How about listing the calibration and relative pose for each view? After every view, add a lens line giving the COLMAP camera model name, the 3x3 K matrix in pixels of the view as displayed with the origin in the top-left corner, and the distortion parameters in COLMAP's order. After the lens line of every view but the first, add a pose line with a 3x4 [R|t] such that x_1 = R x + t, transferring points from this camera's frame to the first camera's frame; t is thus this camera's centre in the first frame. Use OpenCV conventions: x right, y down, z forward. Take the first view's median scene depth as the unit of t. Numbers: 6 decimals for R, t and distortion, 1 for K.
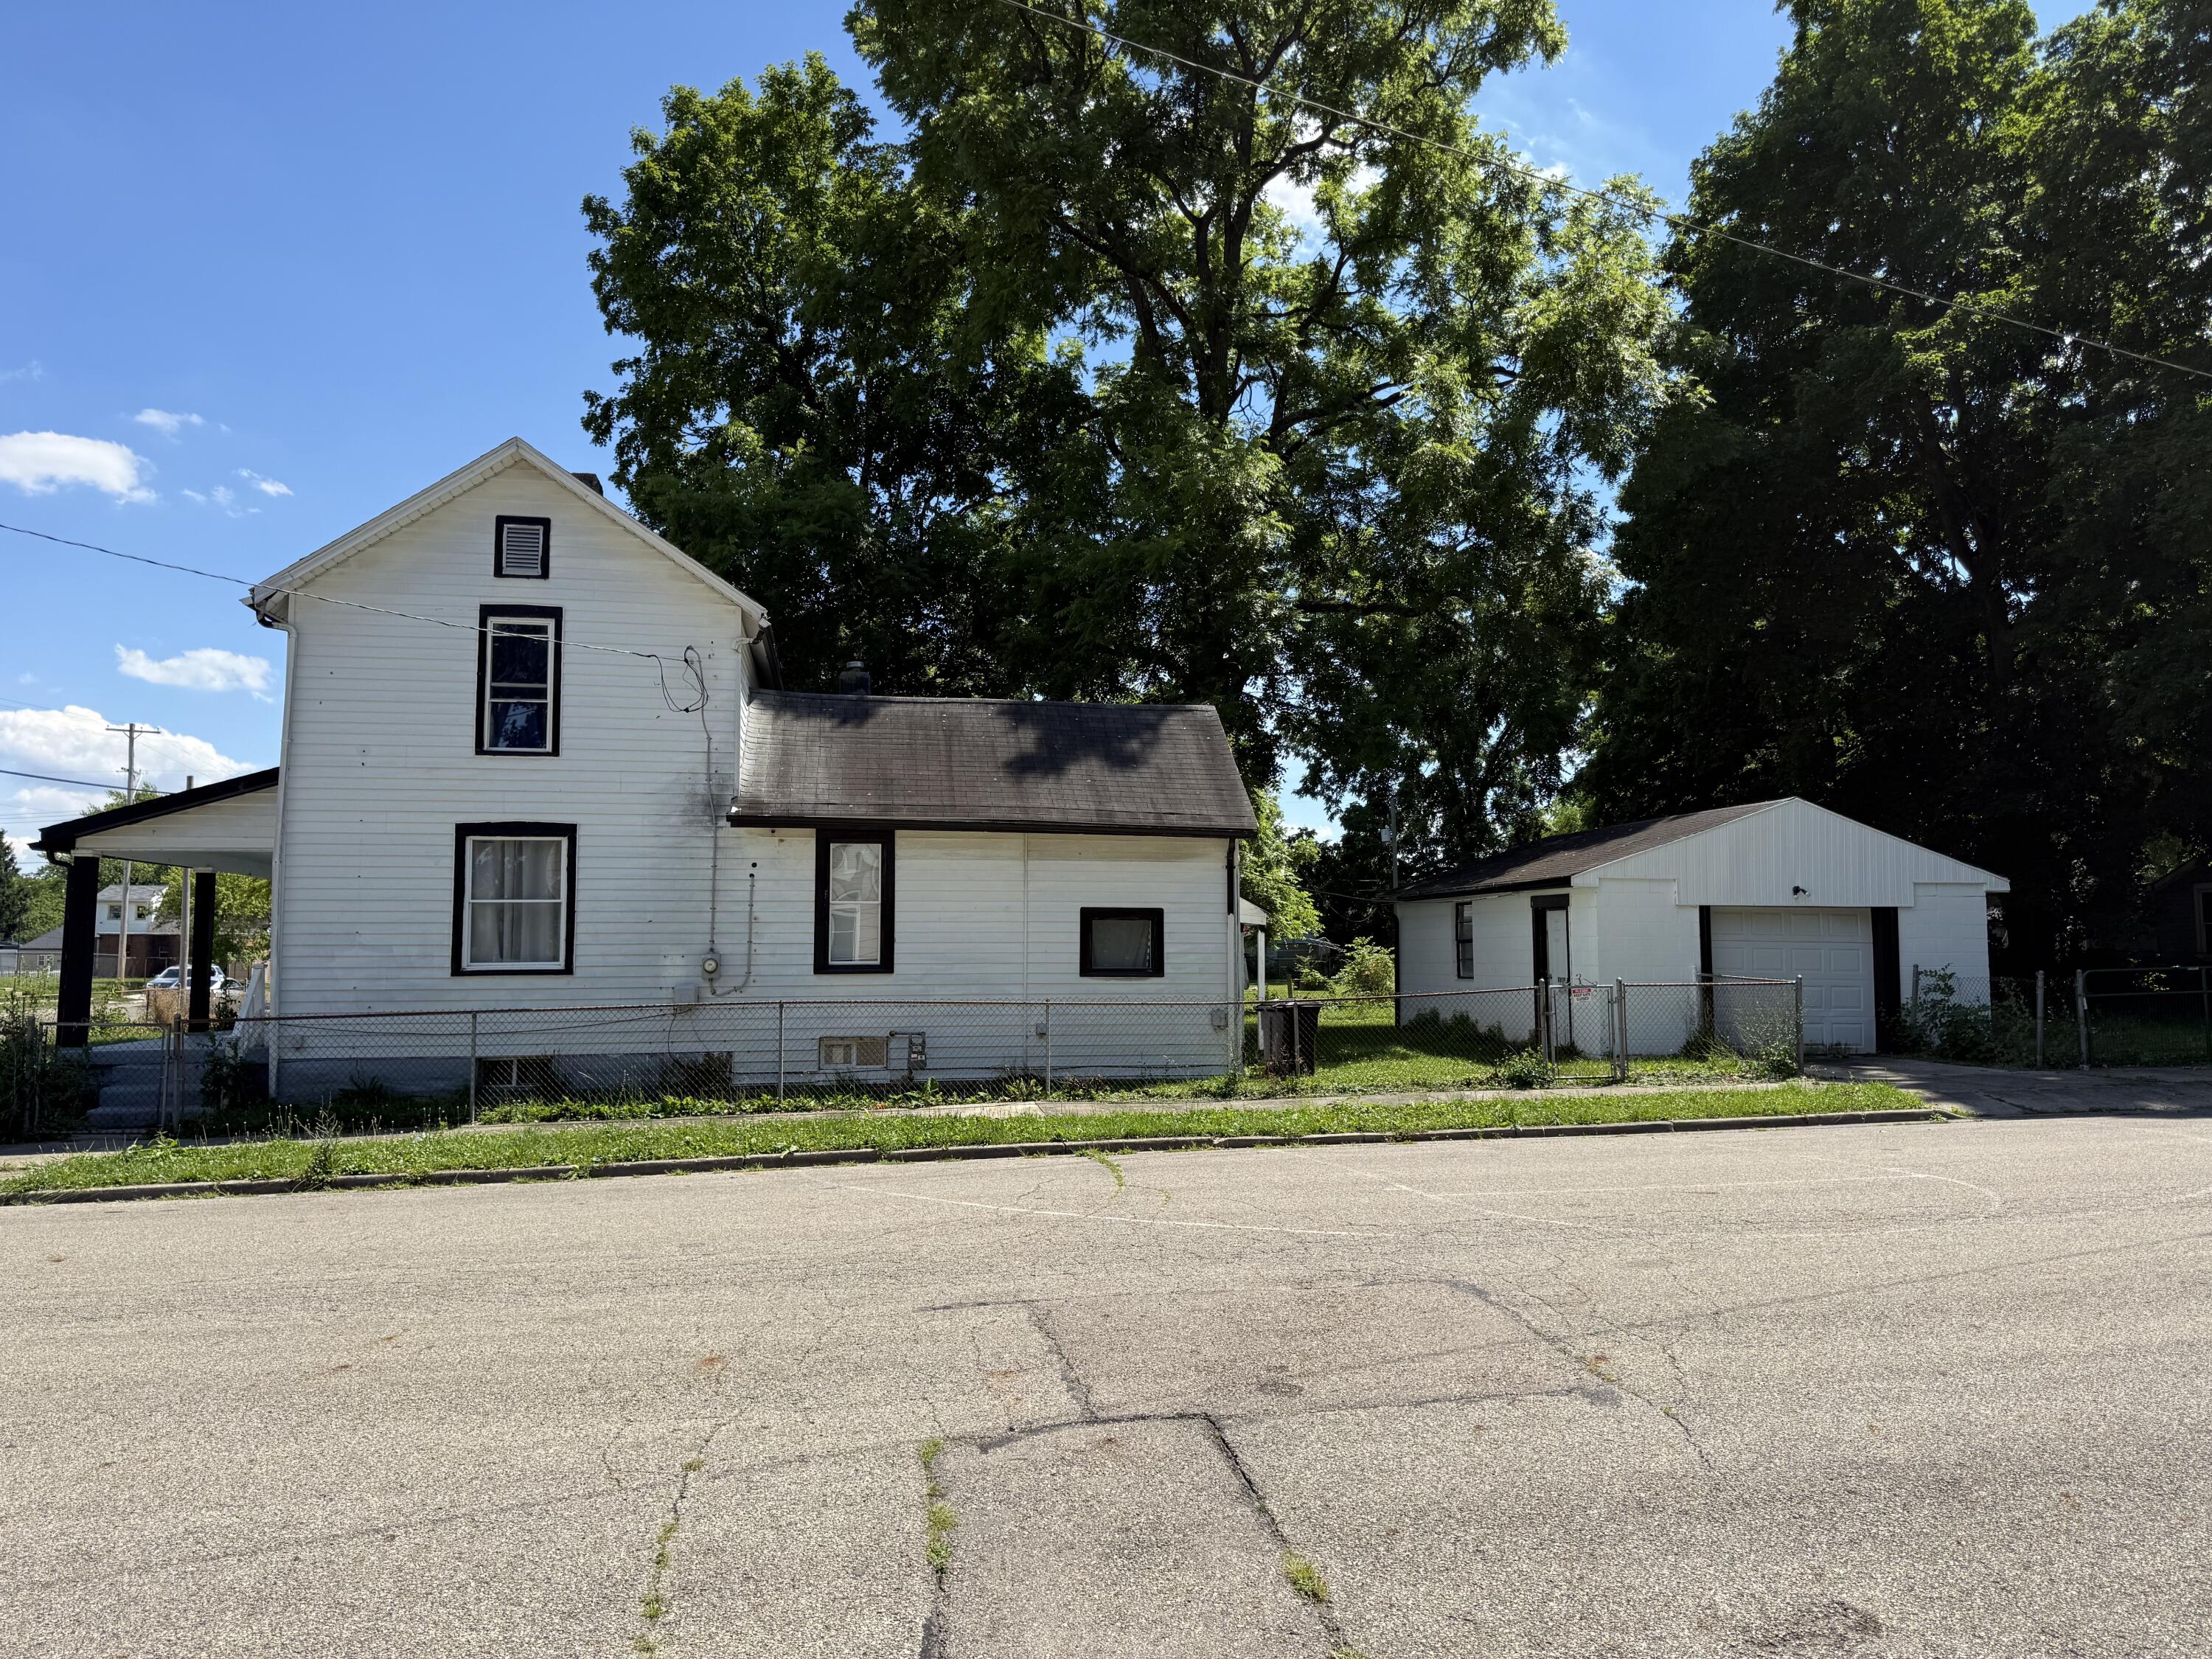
lens RADIAL K [[1560.9, 0, 1106.0], [0, 1560.9, 829.5], [0, 0, 1]] dist [0.057783, -0.065191]
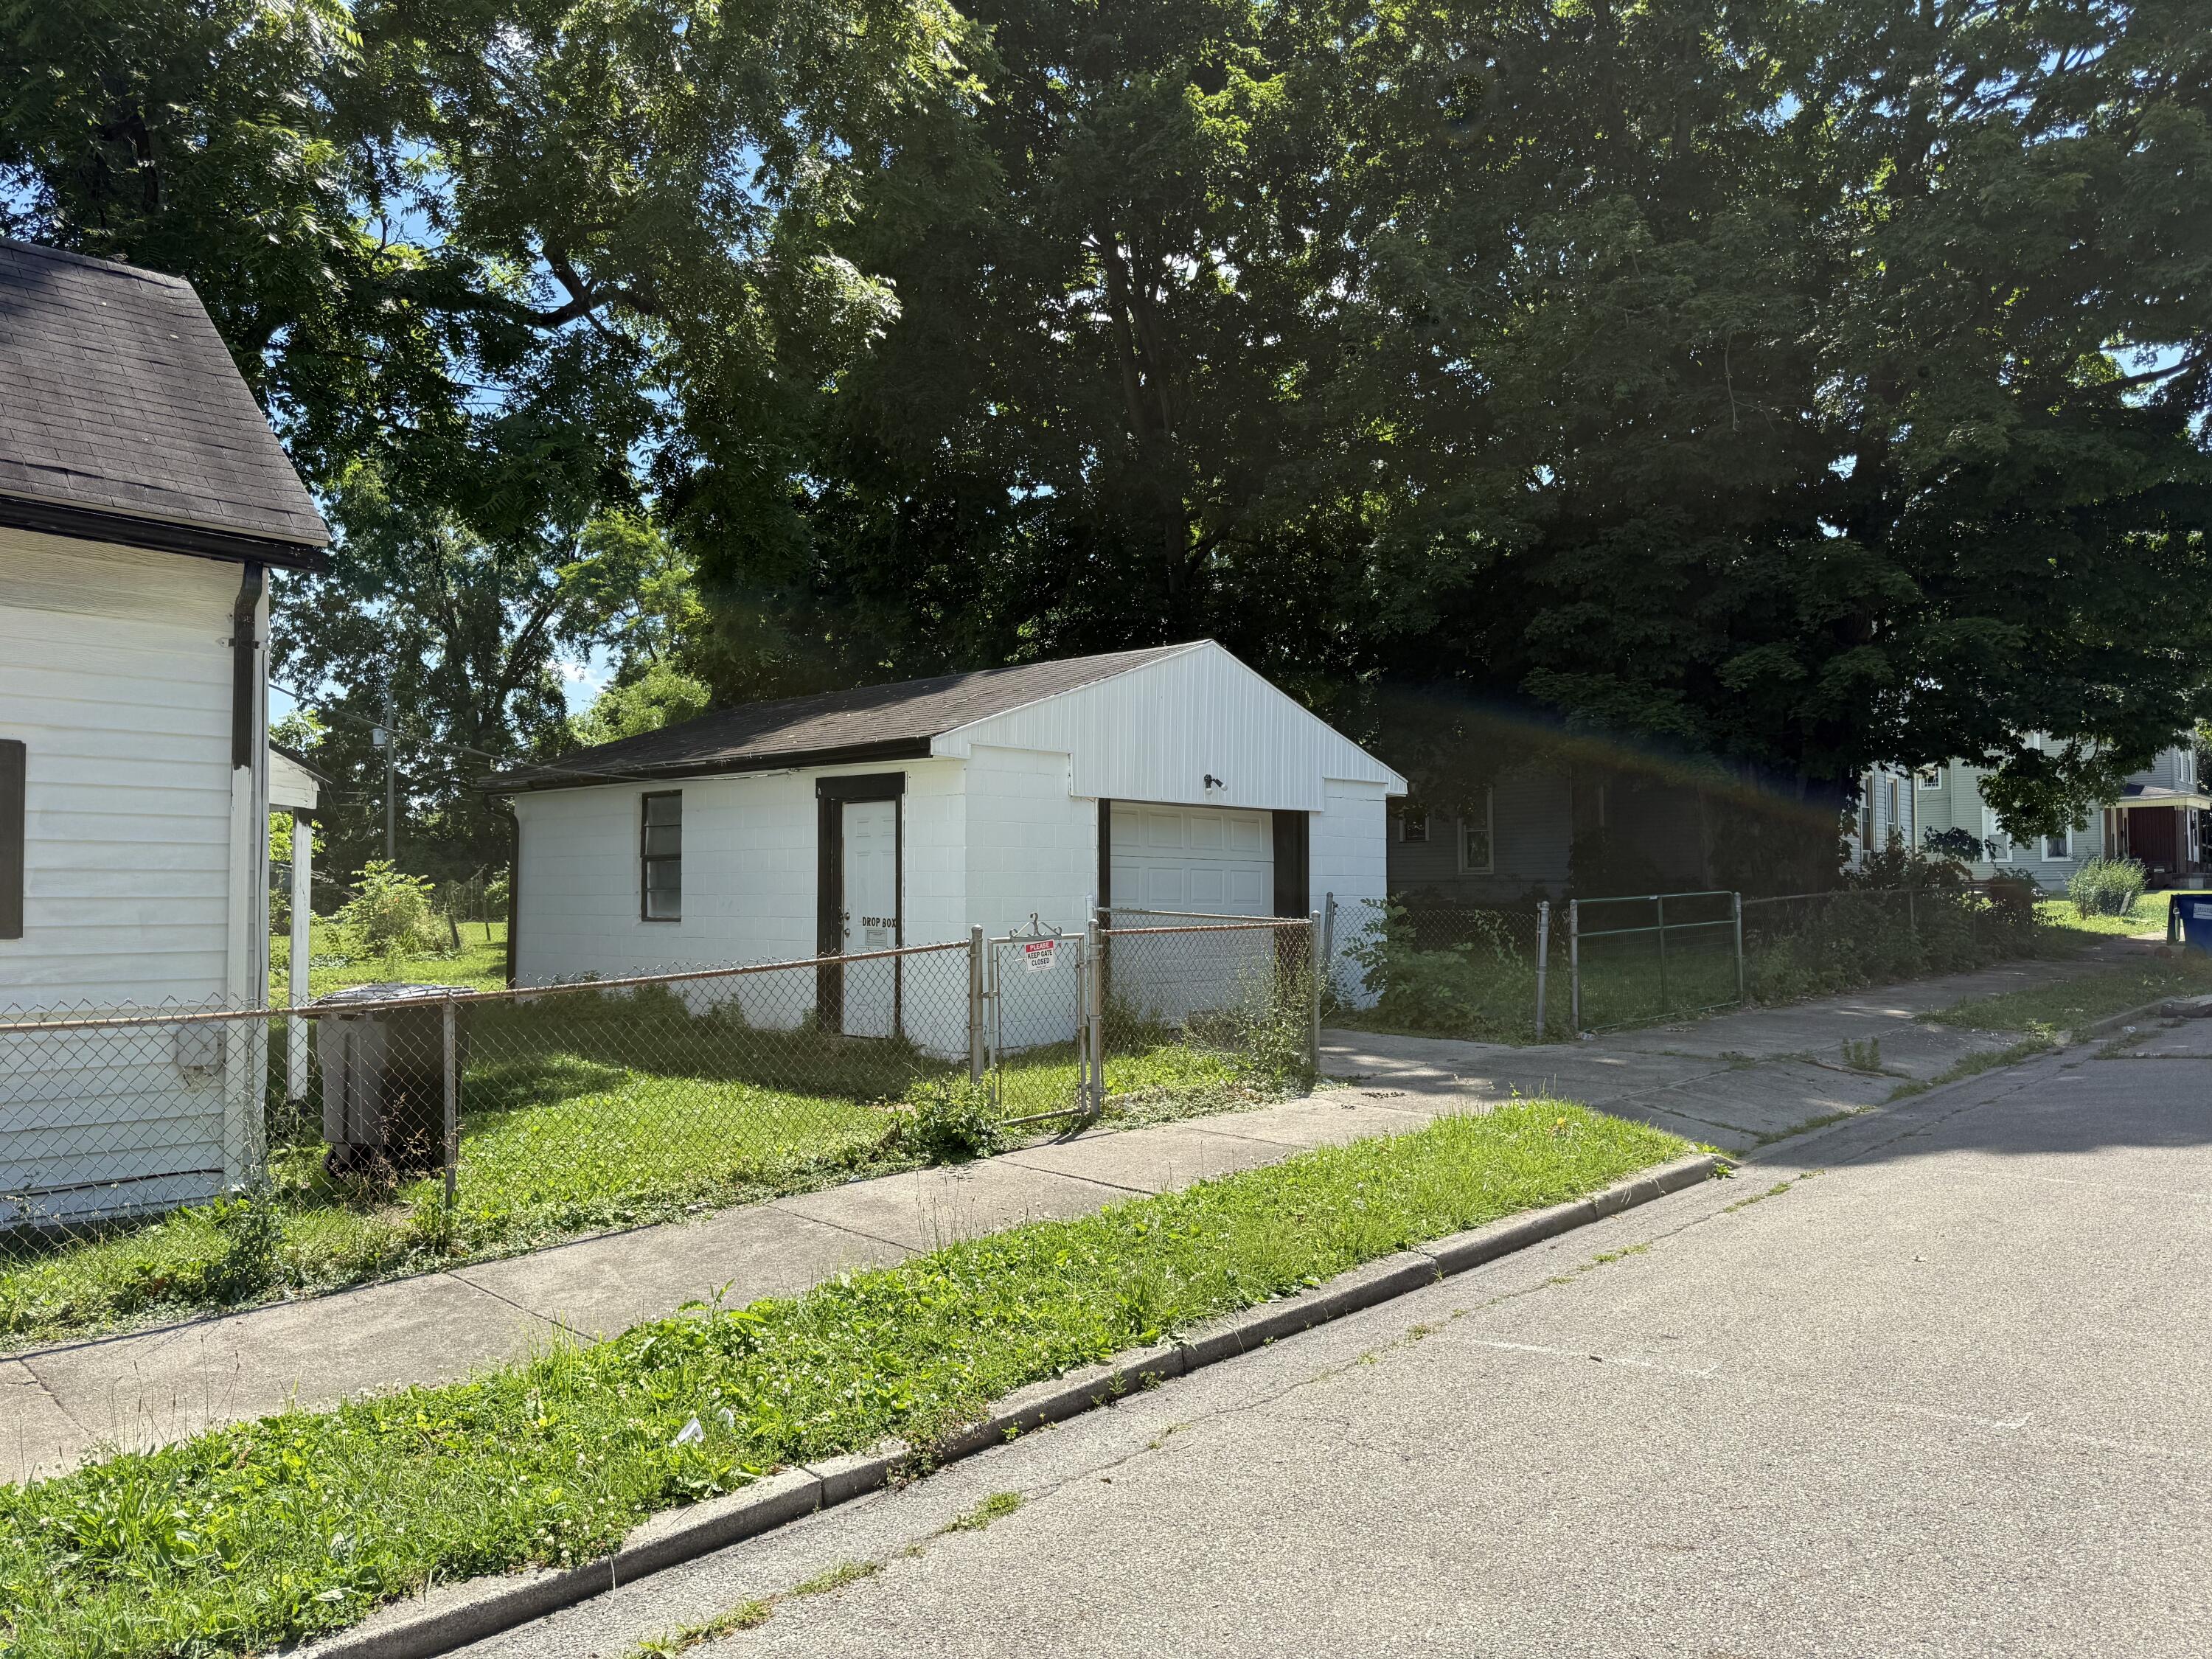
lens RADIAL K [[1560.9, 0, 1106.0], [0, 1560.9, 829.5], [0, 0, 1]] dist [0.057783, -0.065191]
pose [[0.806326, 0.020817, 0.591104, 0.019914], [-0.045836, 0.998574, 0.027359, 0.042206], [-0.589692, -0.049154, 0.806131, 0.490981]]
